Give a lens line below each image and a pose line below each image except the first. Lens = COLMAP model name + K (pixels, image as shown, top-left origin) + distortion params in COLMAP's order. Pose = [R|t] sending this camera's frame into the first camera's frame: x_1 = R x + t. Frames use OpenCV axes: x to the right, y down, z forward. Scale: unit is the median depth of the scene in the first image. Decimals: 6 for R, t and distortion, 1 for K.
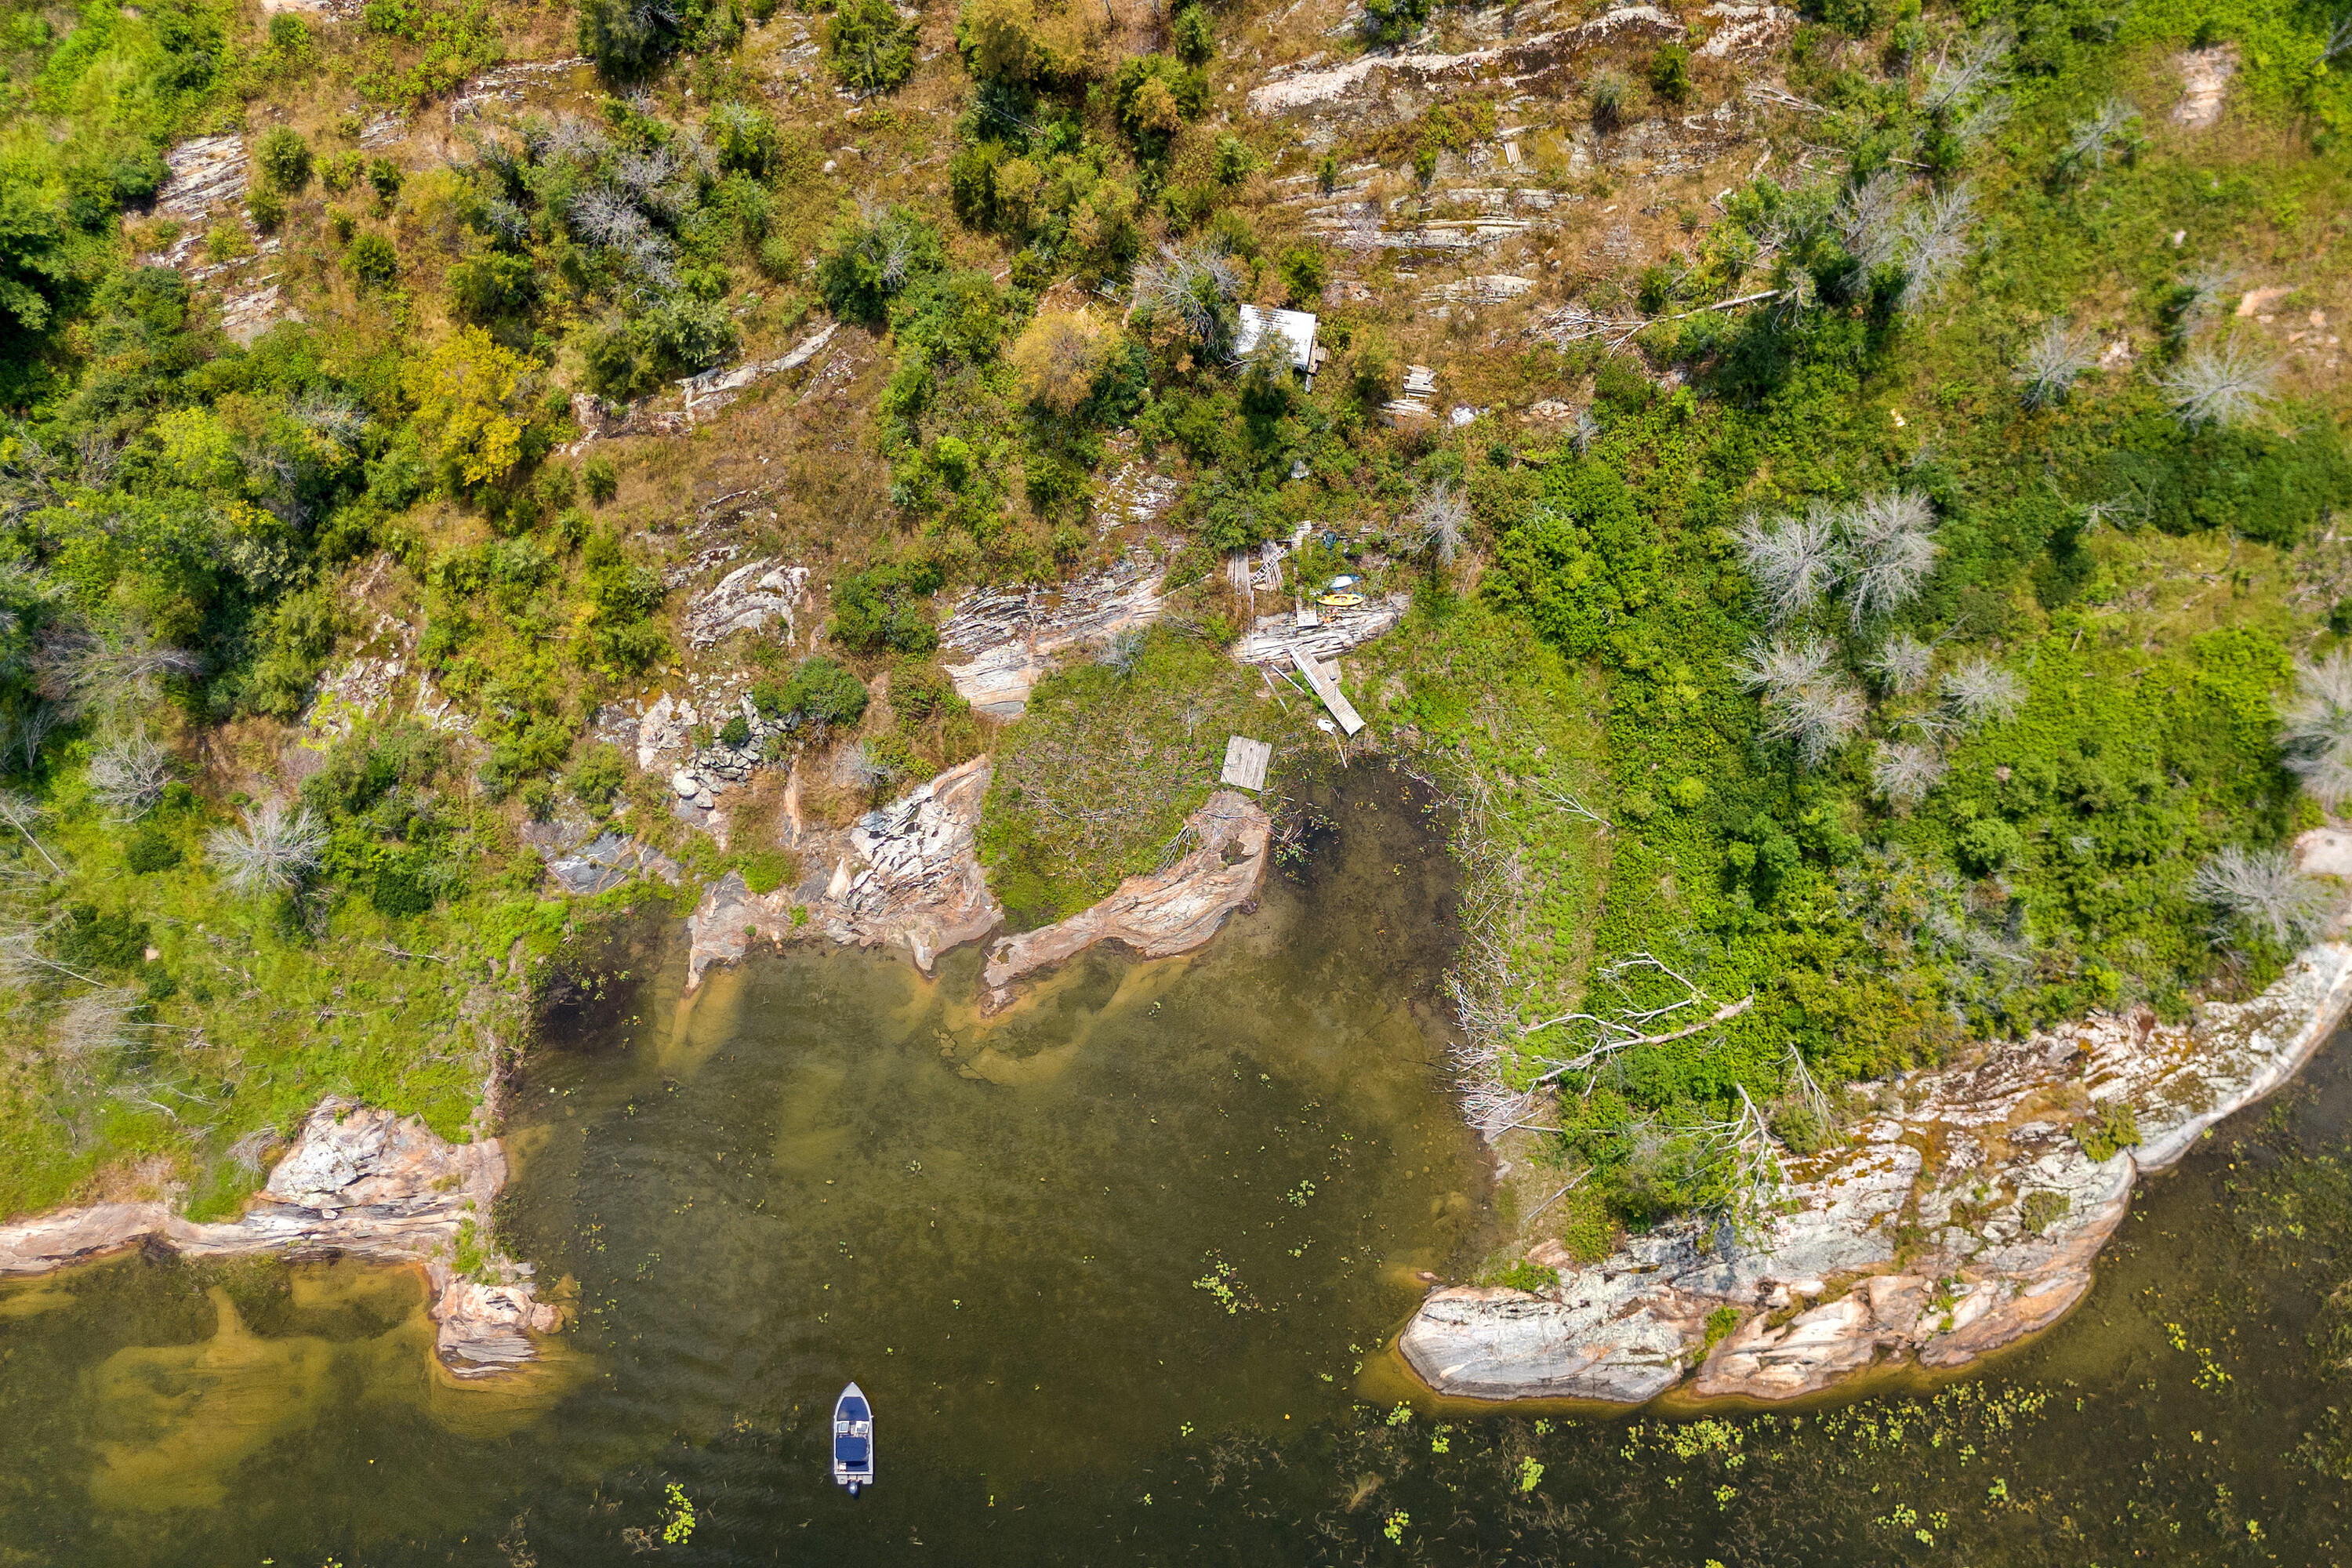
lens RADIAL K [[2061.8, 0, 1191.6], [0, 2061.8, 797.5], [0, 0, 1]] dist [0.074028, -0.072280]
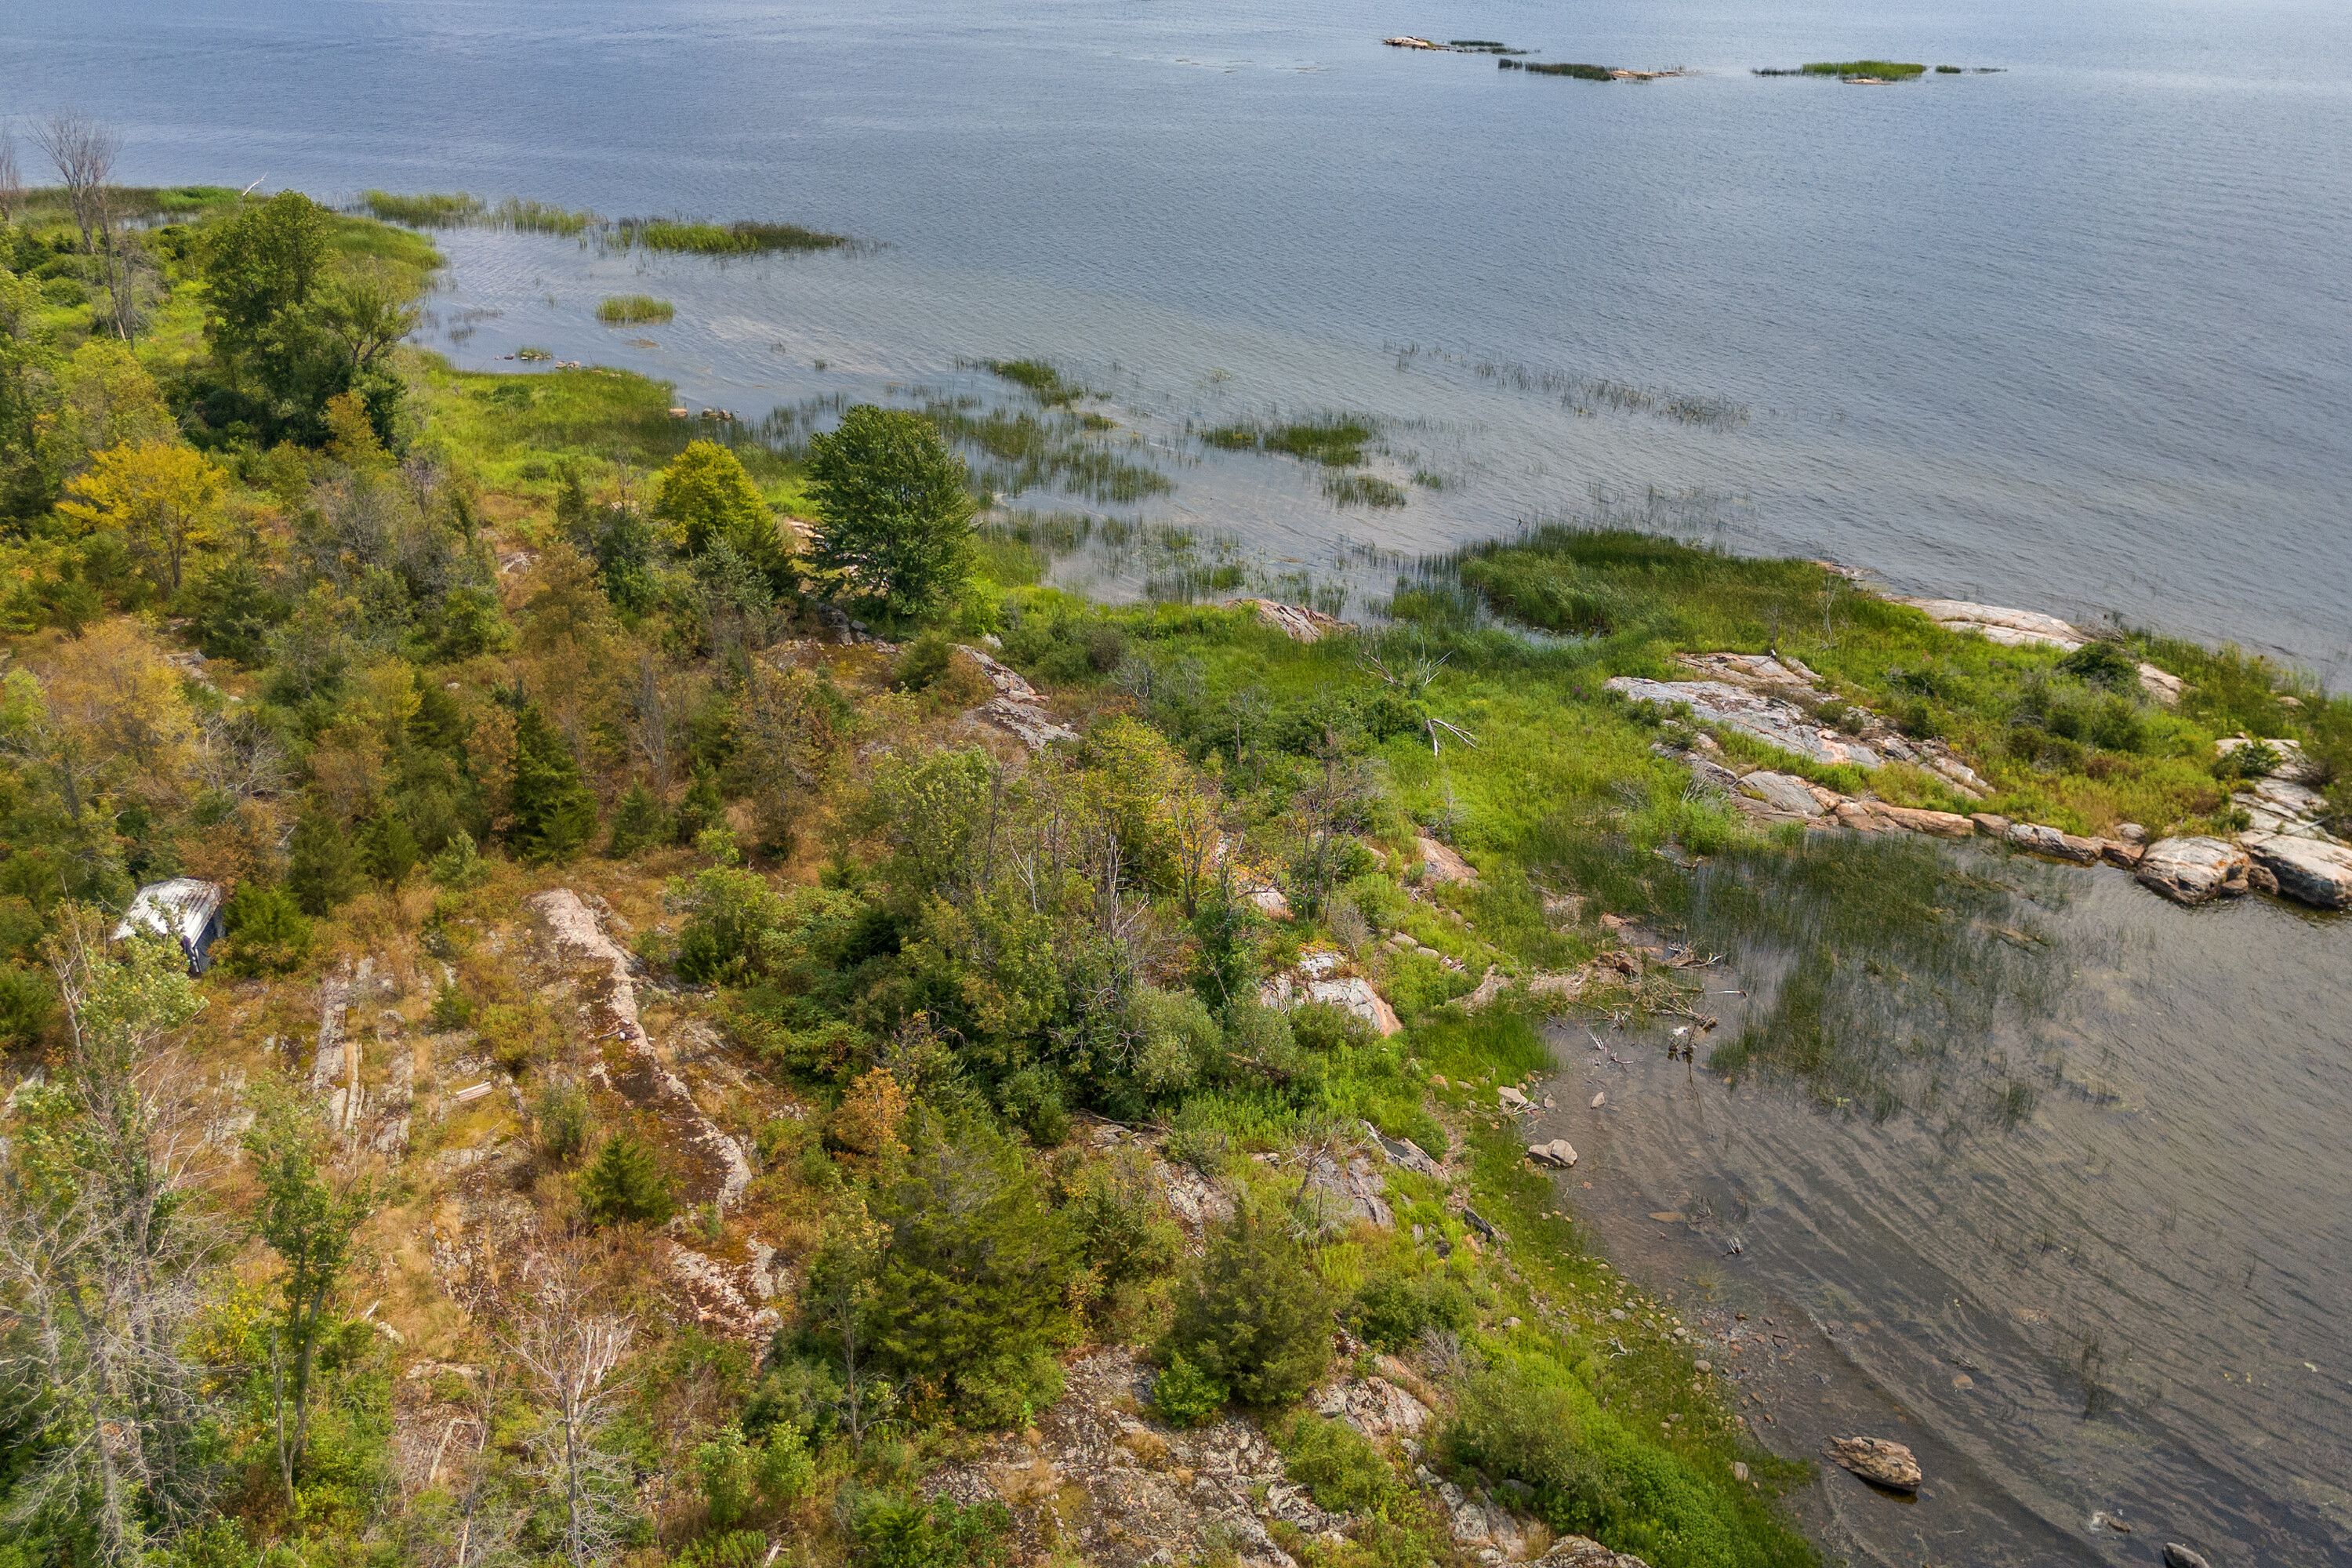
lens RADIAL K [[2061.8, 0, 1173.6], [0, 2061.8, 772.9], [0, 0, 1]] dist [0.074028, -0.072280]
pose [[0.313671, 0.427888, -0.847657, 0.669102], [-0.949258, 0.119893, -0.290748, -0.333535], [-0.022779, 0.895845, 0.443783, 0.644934]]
